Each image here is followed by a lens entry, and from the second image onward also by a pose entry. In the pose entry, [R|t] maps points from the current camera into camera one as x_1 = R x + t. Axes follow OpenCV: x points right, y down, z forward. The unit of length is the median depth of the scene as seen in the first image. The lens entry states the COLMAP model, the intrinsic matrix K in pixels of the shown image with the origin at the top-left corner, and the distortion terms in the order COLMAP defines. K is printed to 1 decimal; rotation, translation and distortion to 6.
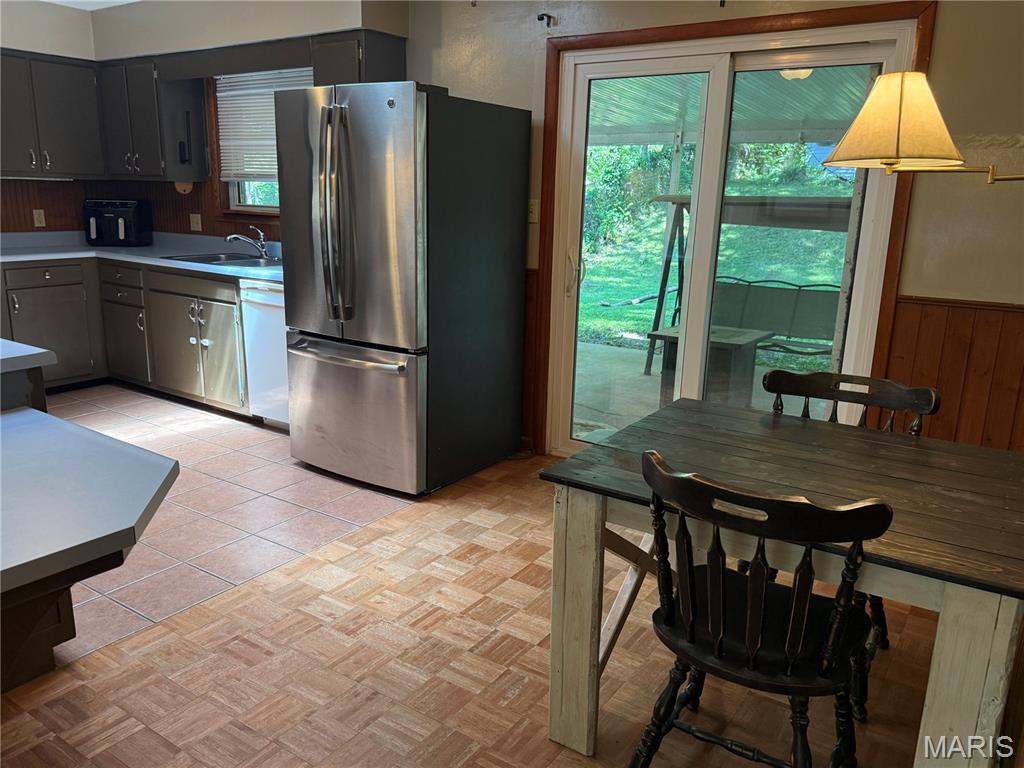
lens RADIAL K [[775.1, 0, 507.5], [0, 775.1, 390.5], [0, 0, 1]] dist [0.059505, -0.081413]
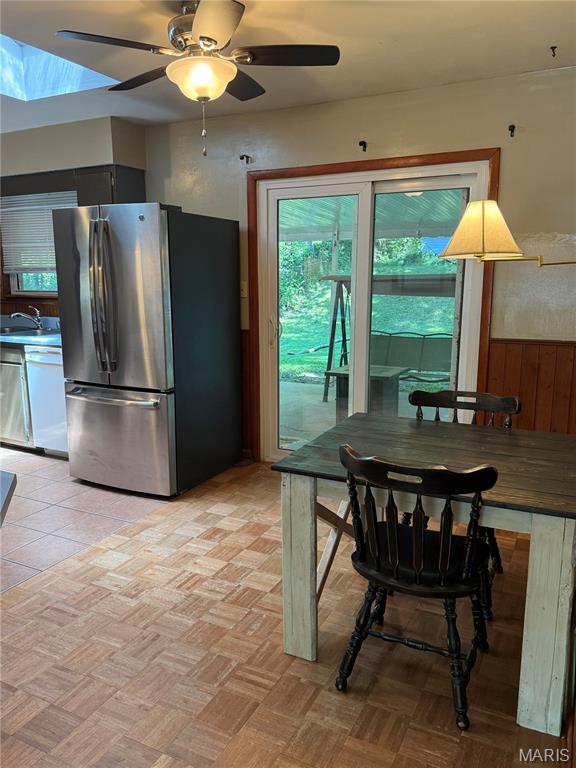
lens RADIAL K [[581.3, 0, 290.3], [0, 581.3, 384.2], [0, 0, 1]] dist [0.059505, -0.081413]
pose [[0.990390, -0.049405, 0.129177, -0.029540], [0.057318, 0.996654, -0.058271, 0.009497], [-0.125866, 0.065115, 0.989908, -0.057725]]
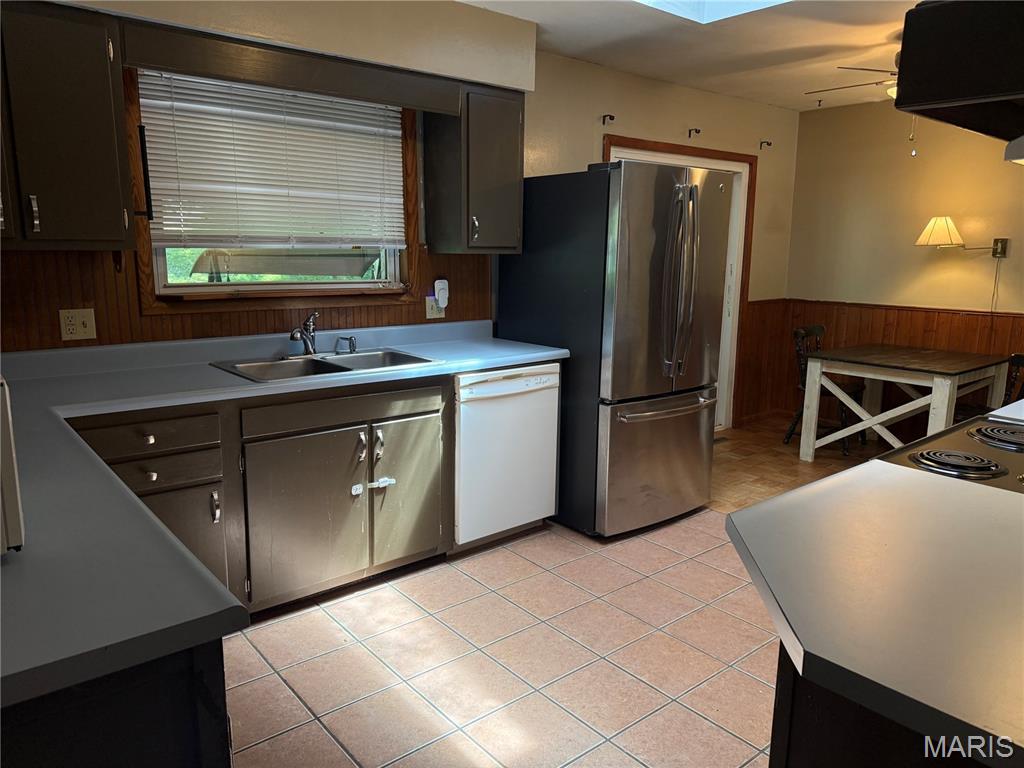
lens RADIAL K [[719.2, 0, 508.3], [0, 719.2, 377.7], [0, 0, 1]] dist [0.056085, -0.061434]
pose [[0.276000, -0.191865, 0.941813, -1.212983], [0.236003, 0.963404, 0.127103, -0.266138], [-0.931733, 0.187190, 0.311180, 0.888444]]
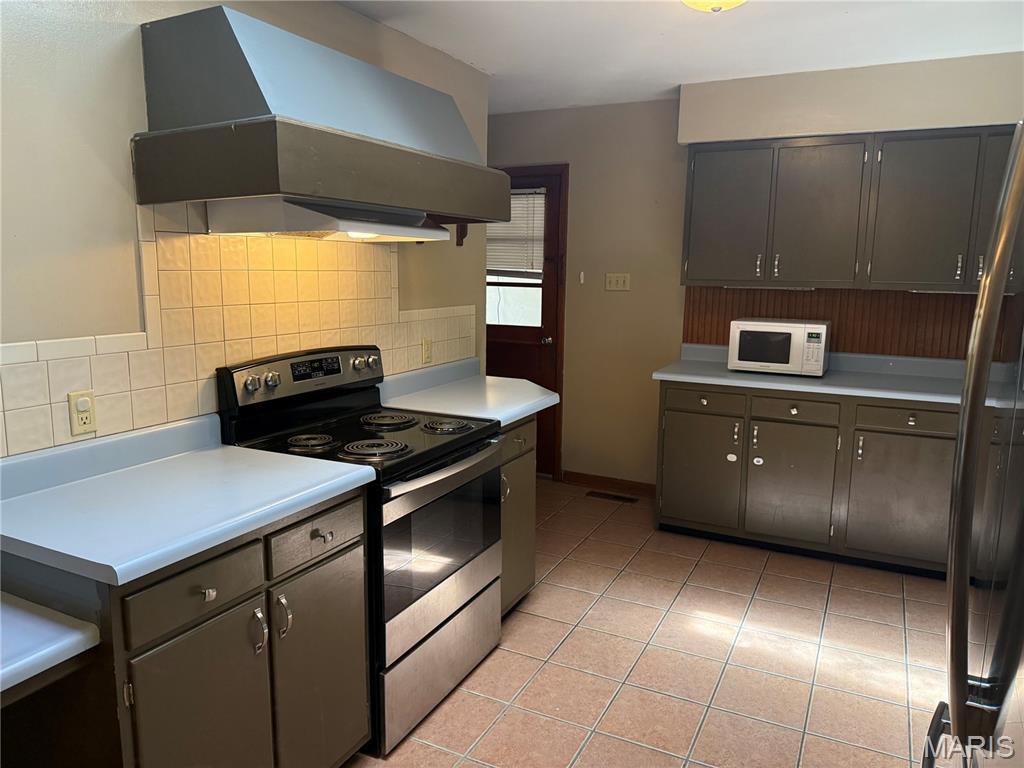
lens RADIAL K [[719.2, 0, 522.6], [0, 719.2, 379.6], [0, 0, 1]] dist [0.056085, -0.061434]
pose [[0.137847, 0.131195, -0.981726, 0.044799], [-0.249509, 0.963822, 0.093768, -0.213991], [0.958511, 0.232023, 0.165594, 0.714866]]
